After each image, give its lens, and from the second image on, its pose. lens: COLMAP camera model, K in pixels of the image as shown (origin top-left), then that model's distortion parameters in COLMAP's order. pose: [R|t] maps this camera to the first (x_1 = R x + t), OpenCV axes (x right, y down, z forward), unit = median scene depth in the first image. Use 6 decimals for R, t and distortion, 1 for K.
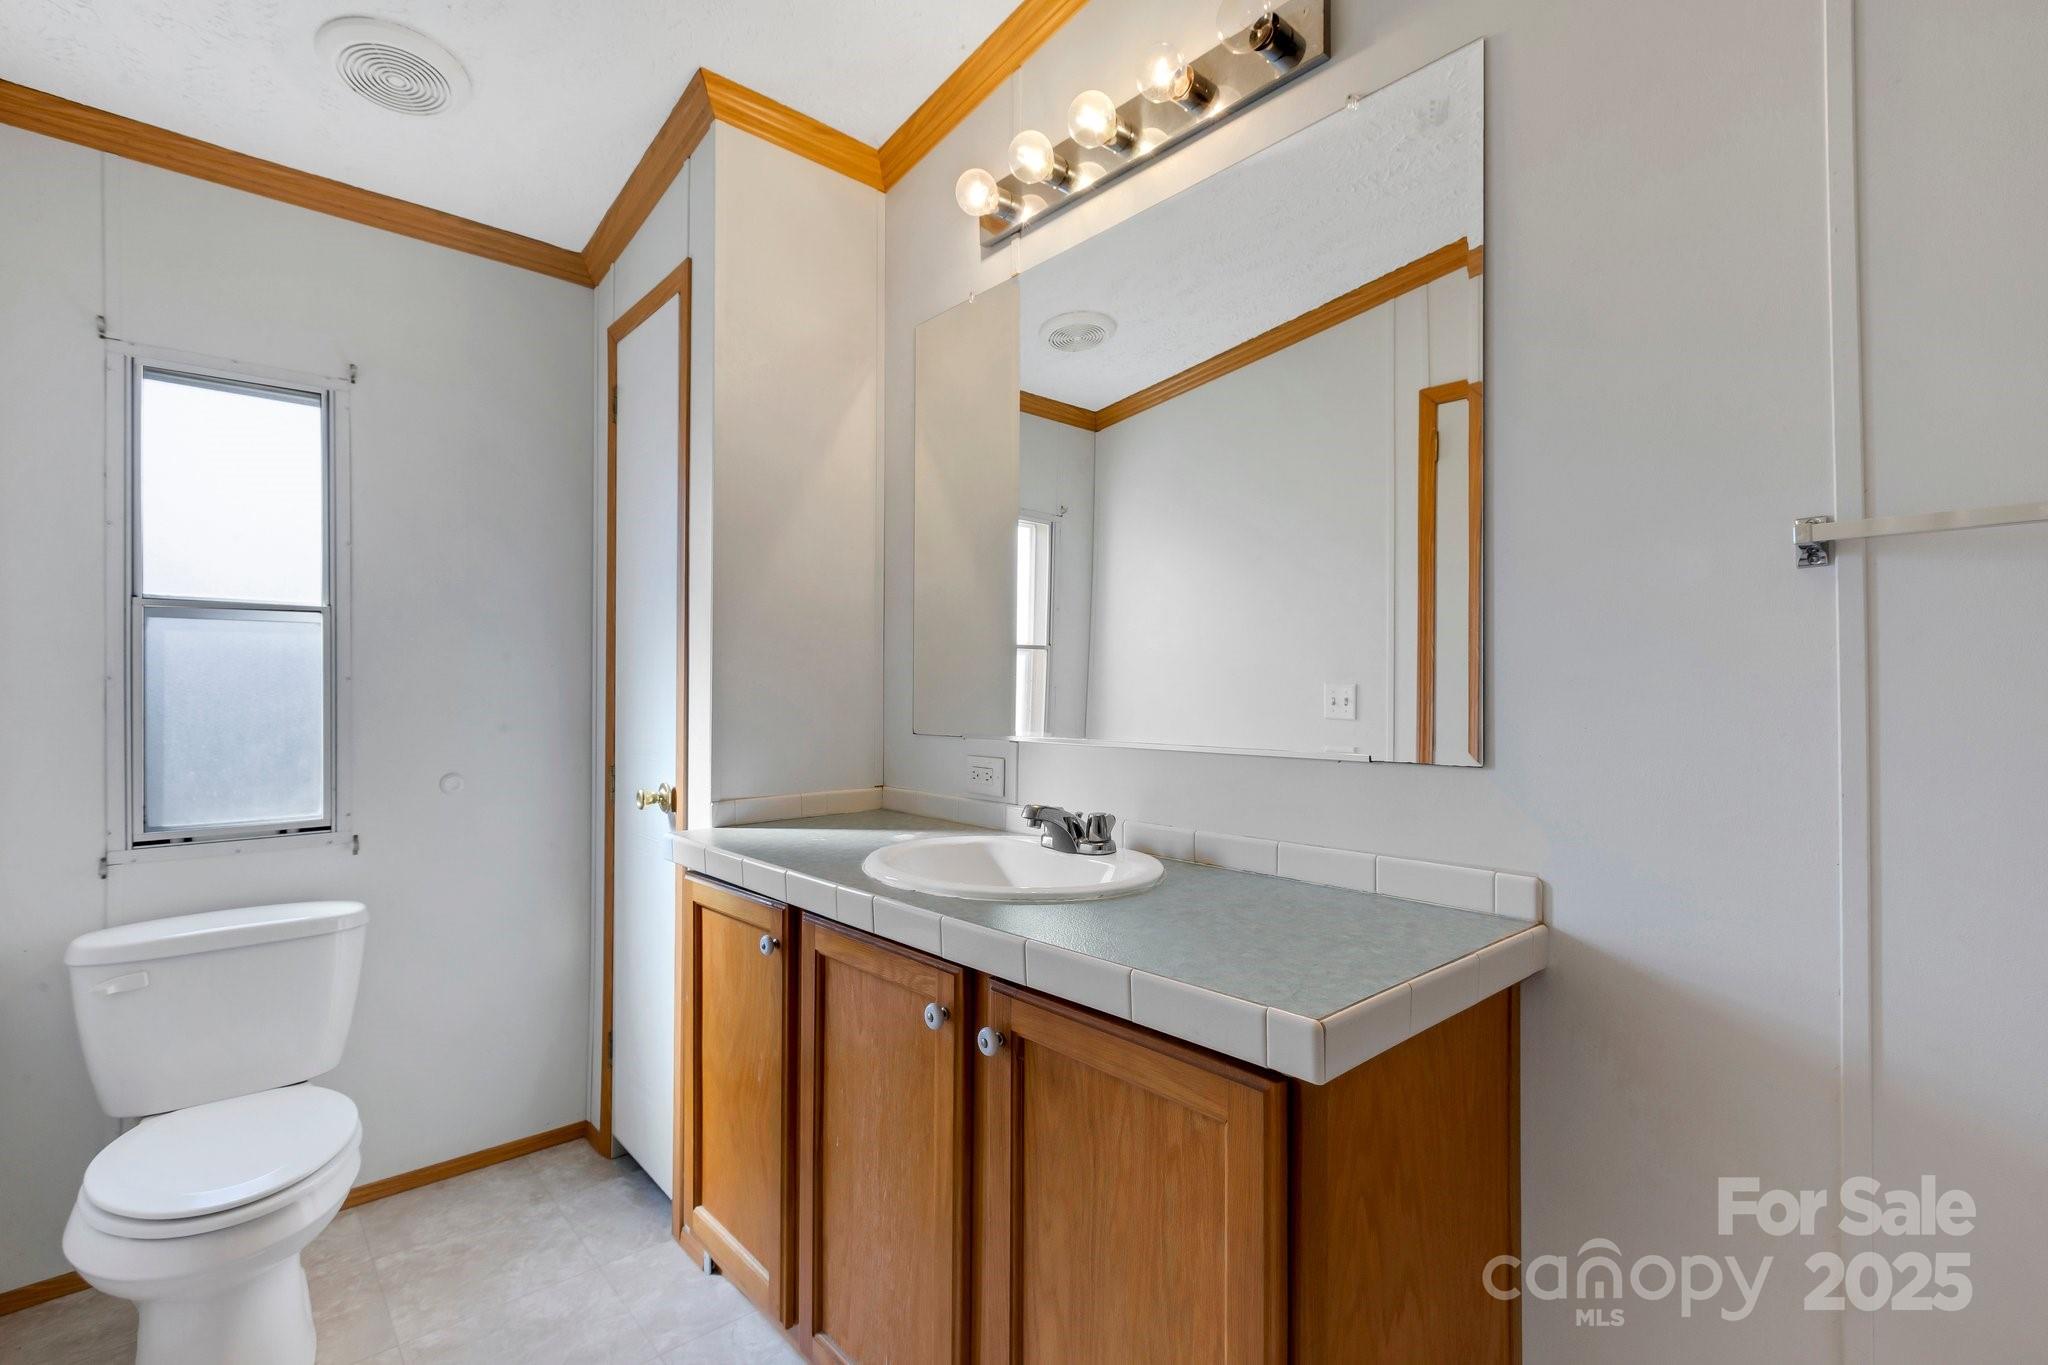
lens RADIAL K [[916.2, 0, 1014.3], [0, 916.2, 670.7], [0, 0, 1]] dist [0.001645, 0.000274]
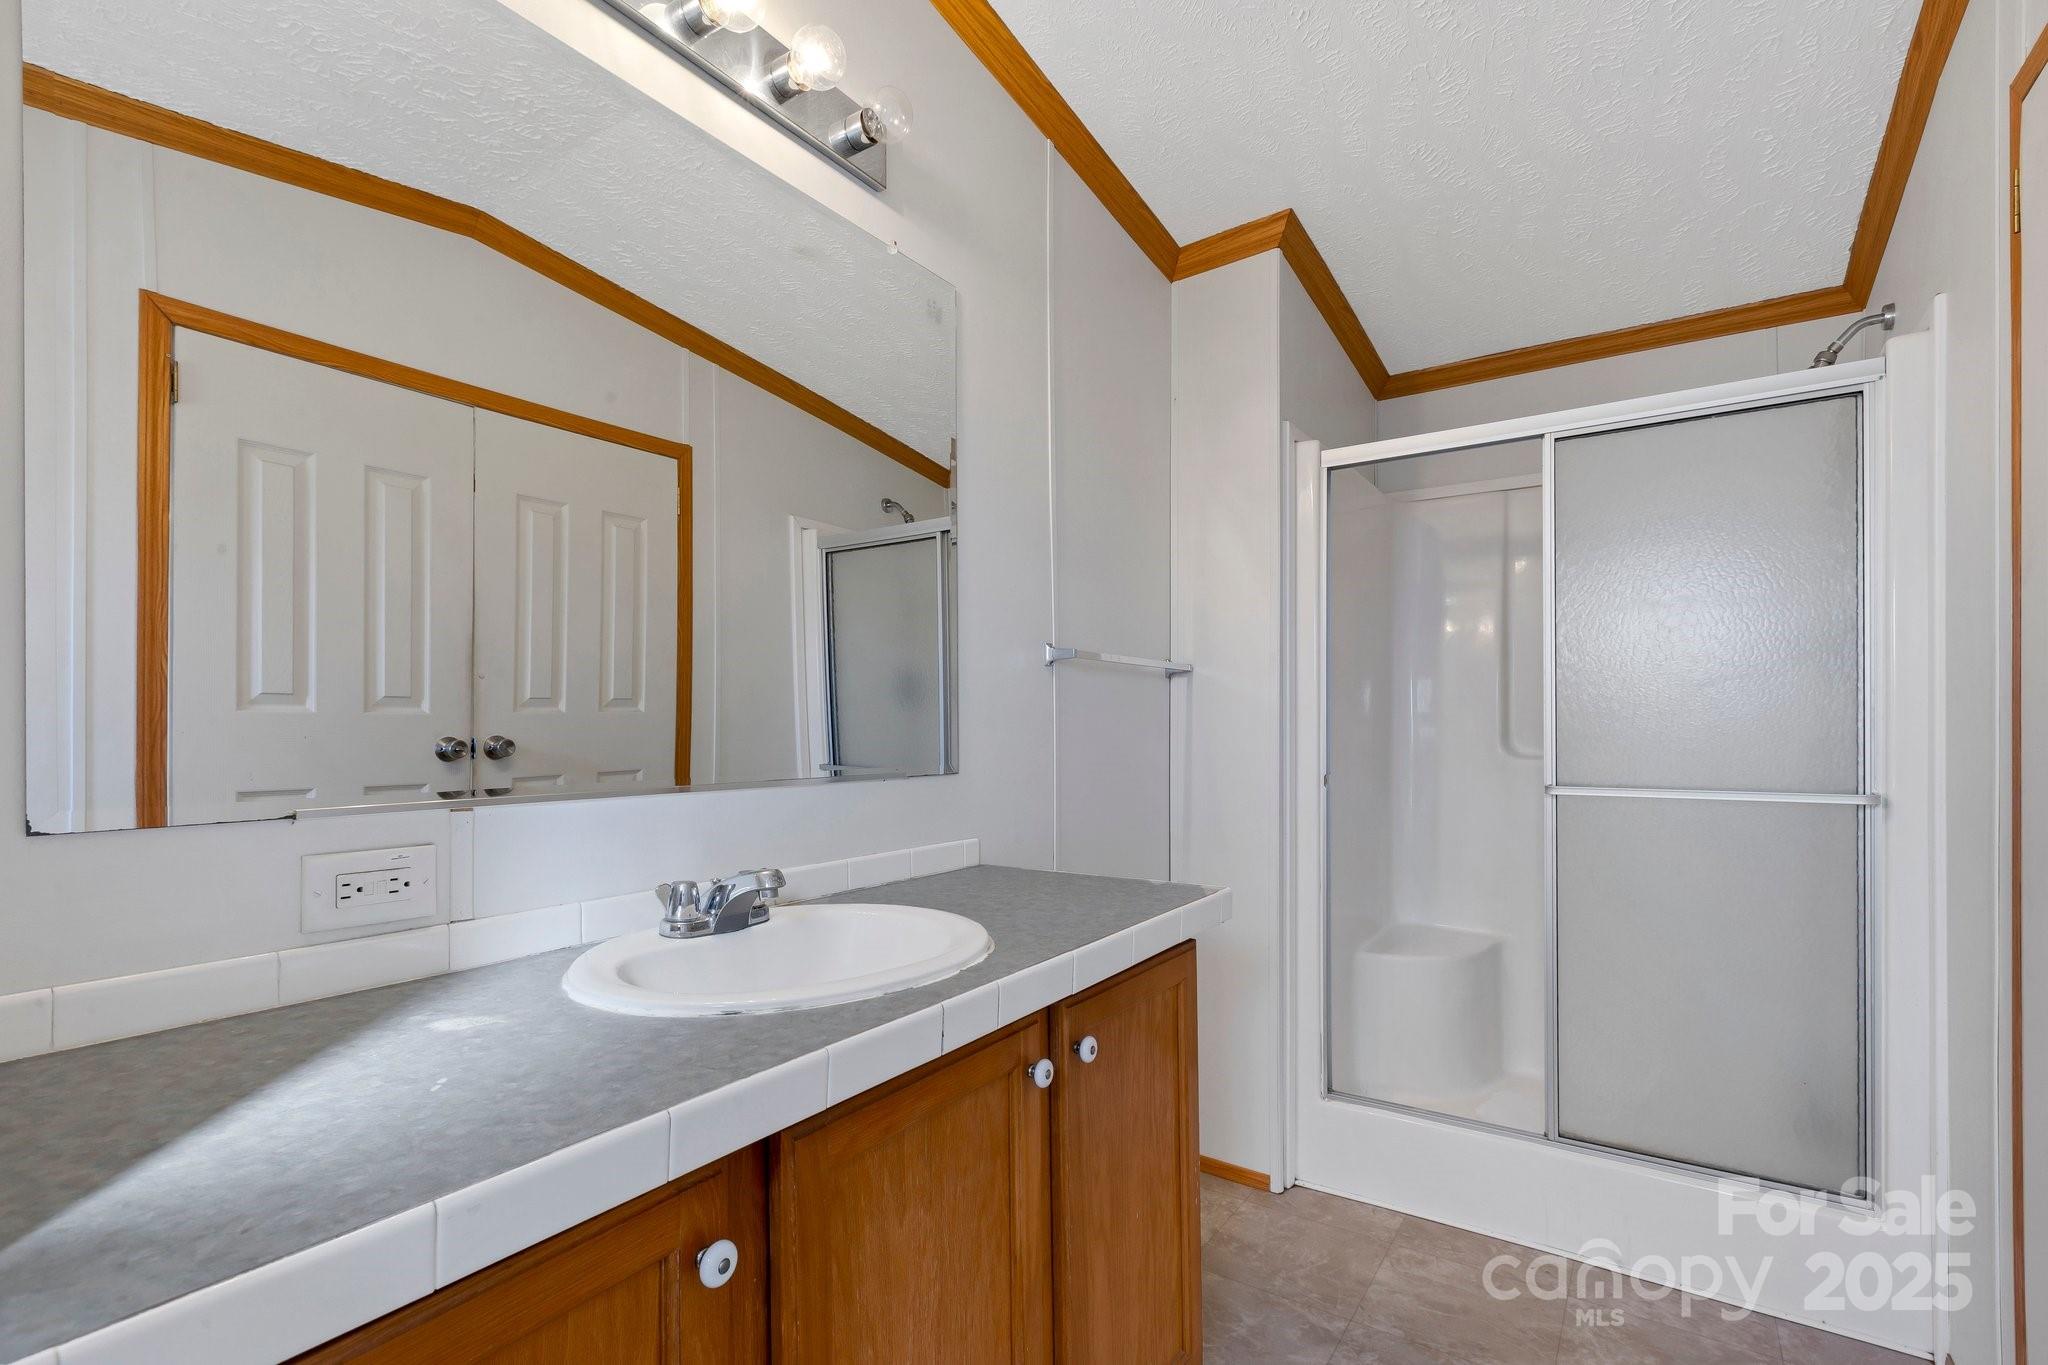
lens RADIAL K [[938.3, 0, 1029.2], [0, 938.3, 721.1], [0, 0, 1]] dist [0.001098, 0.000122]
pose [[-0.246291, 0.002582, 0.969193, -0.840278], [-0.017868, 0.999814, -0.007205, 0.029198], [-0.969031, -0.019092, -0.246199, 1.060721]]
